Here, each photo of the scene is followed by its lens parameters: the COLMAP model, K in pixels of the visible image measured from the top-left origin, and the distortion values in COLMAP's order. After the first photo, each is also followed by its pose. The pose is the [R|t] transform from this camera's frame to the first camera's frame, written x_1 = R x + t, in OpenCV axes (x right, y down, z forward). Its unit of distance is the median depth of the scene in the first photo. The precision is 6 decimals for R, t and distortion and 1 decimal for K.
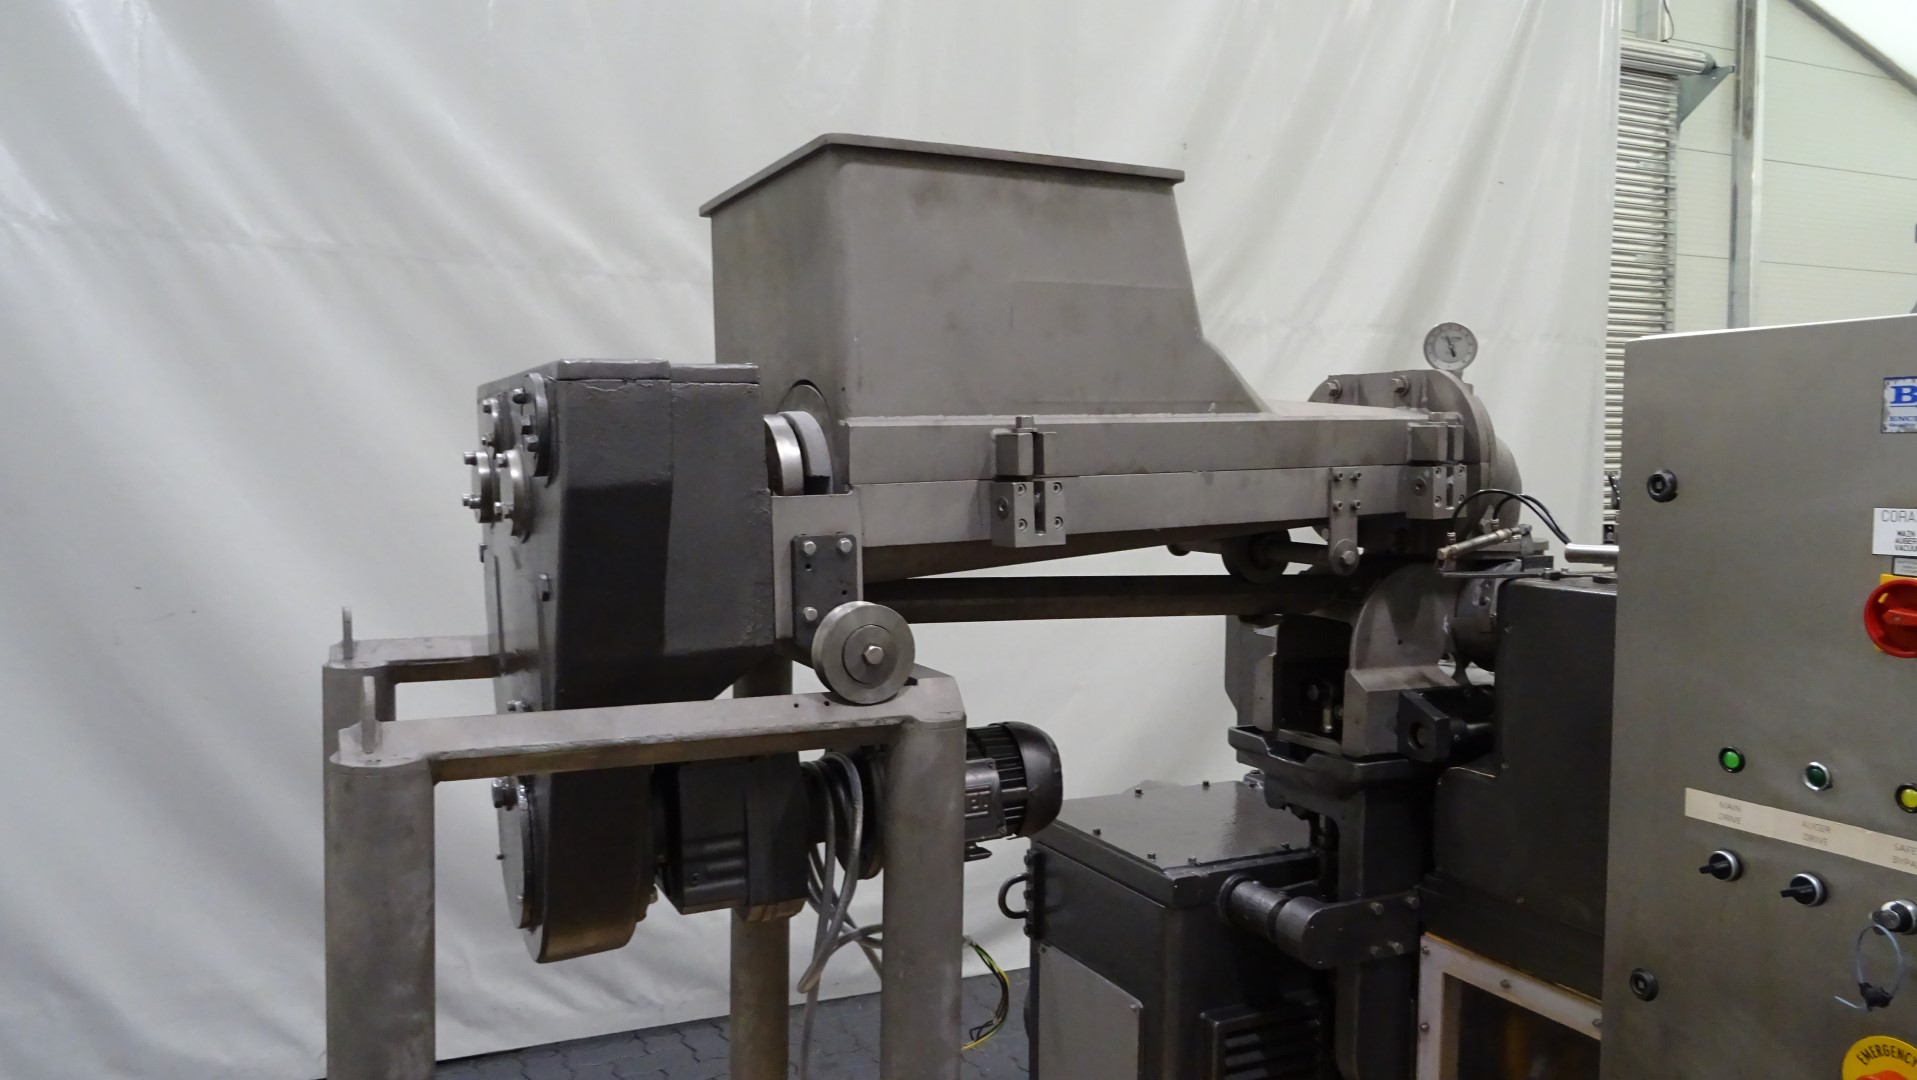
lens RADIAL K [[1389.8, 0, 964.4], [0, 1389.8, 531.7], [0, 0, 1]] dist [0.074950, -0.091883]
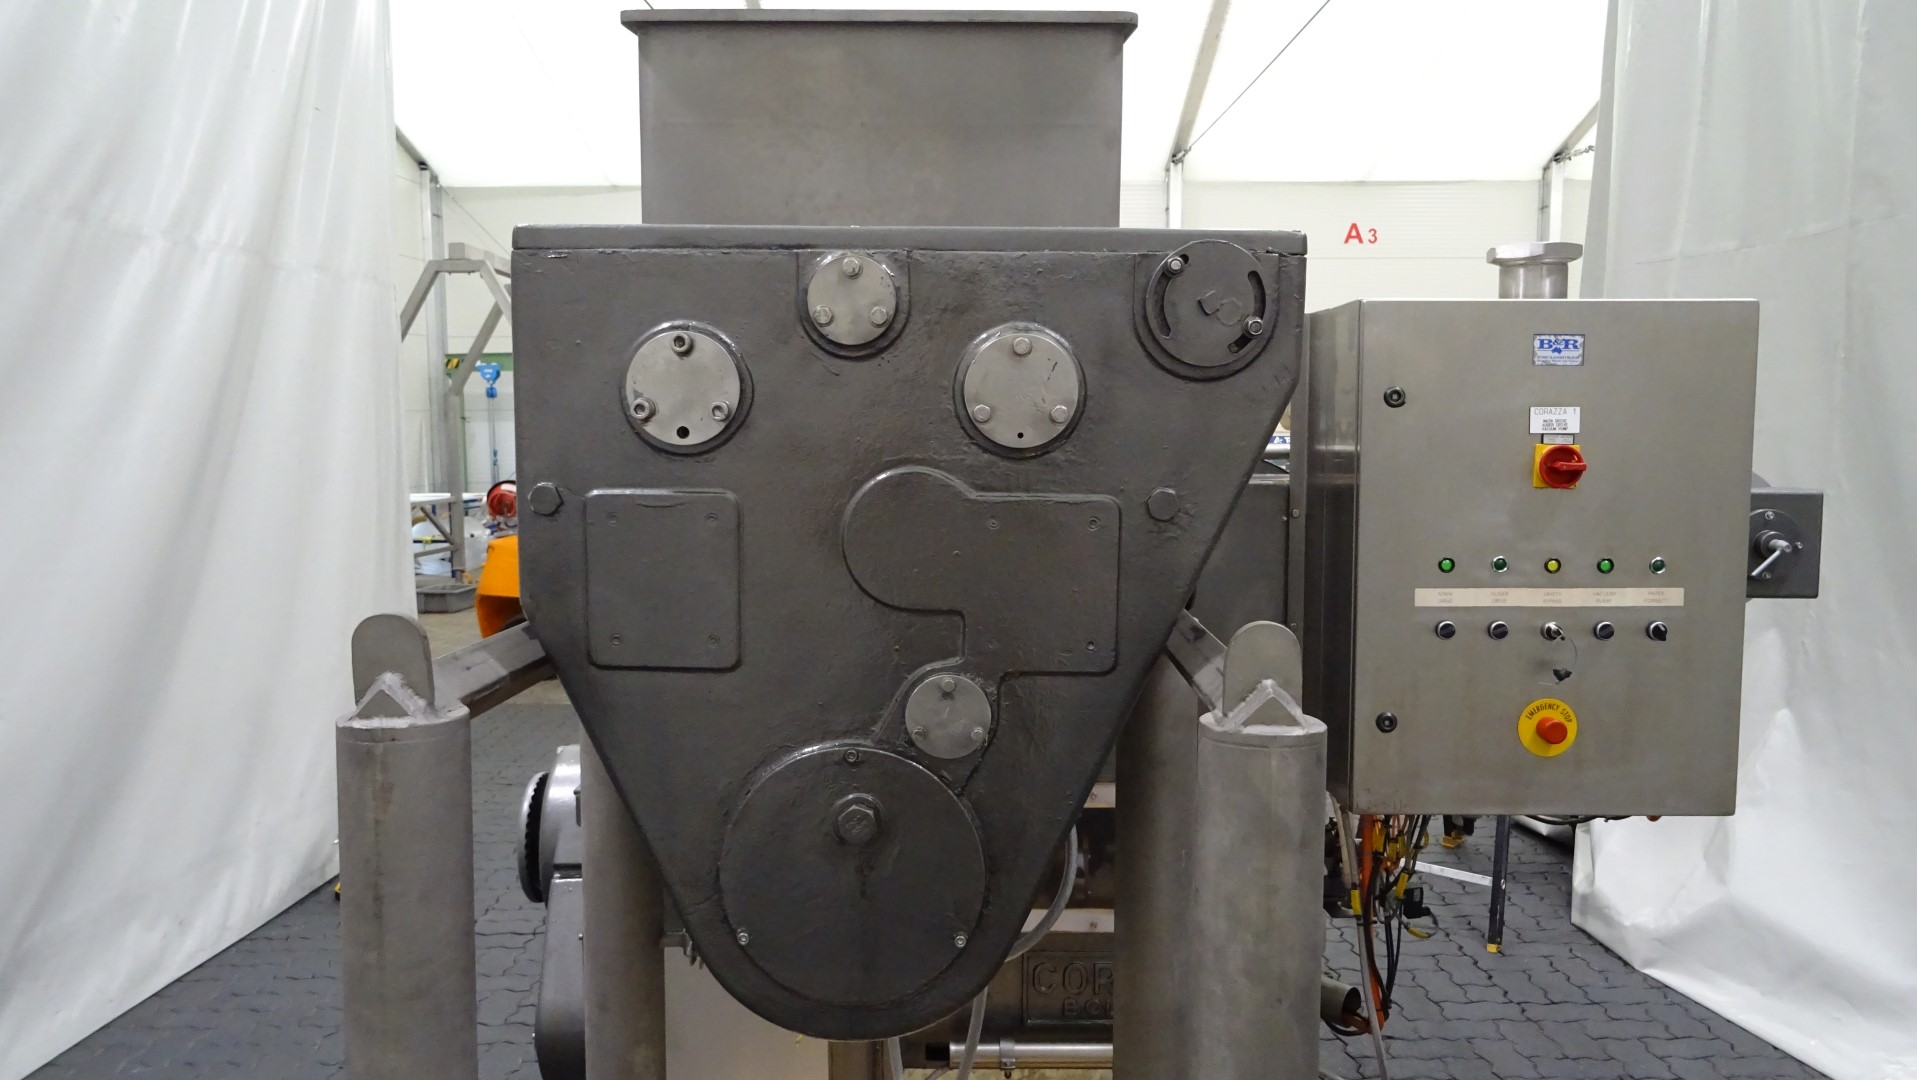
lens RADIAL K [[1385.3, 0, 962.6], [0, 1385.3, 535.1], [0, 0, 1]] dist [0.018727, -0.004108]
pose [[0.445467, -0.080407, 0.891681, -0.770827], [0.051125, 0.996618, 0.064328, -0.003467], [-0.893838, 0.016931, 0.448071, 0.527580]]
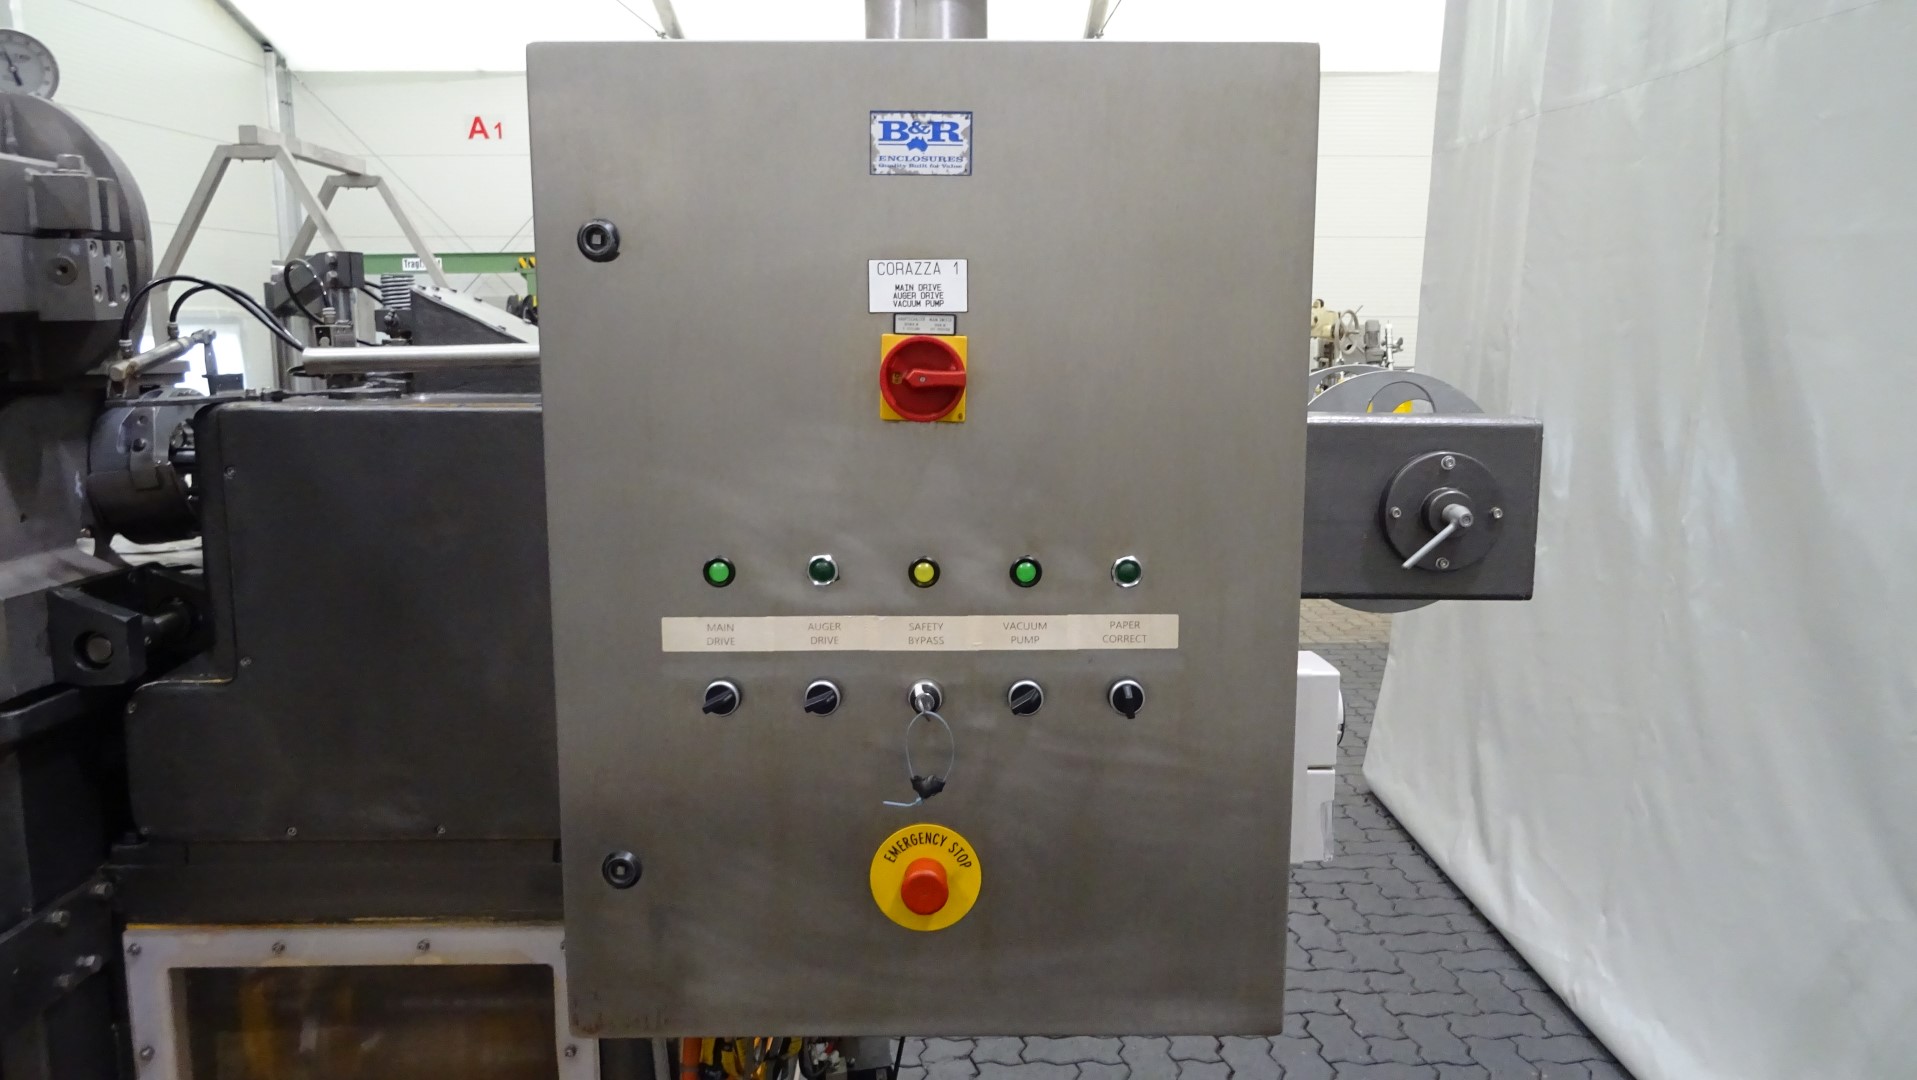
lens RADIAL K [[1385.3, 0, 962.6], [0, 1385.3, 535.1], [0, 0, 1]] dist [0.018727, -0.004108]
pose [[0.437823, -0.137055, 0.888553, -0.082497], [0.052351, 0.990522, 0.126988, 0.029105], [-0.897535, -0.009081, 0.440849, 0.342978]]
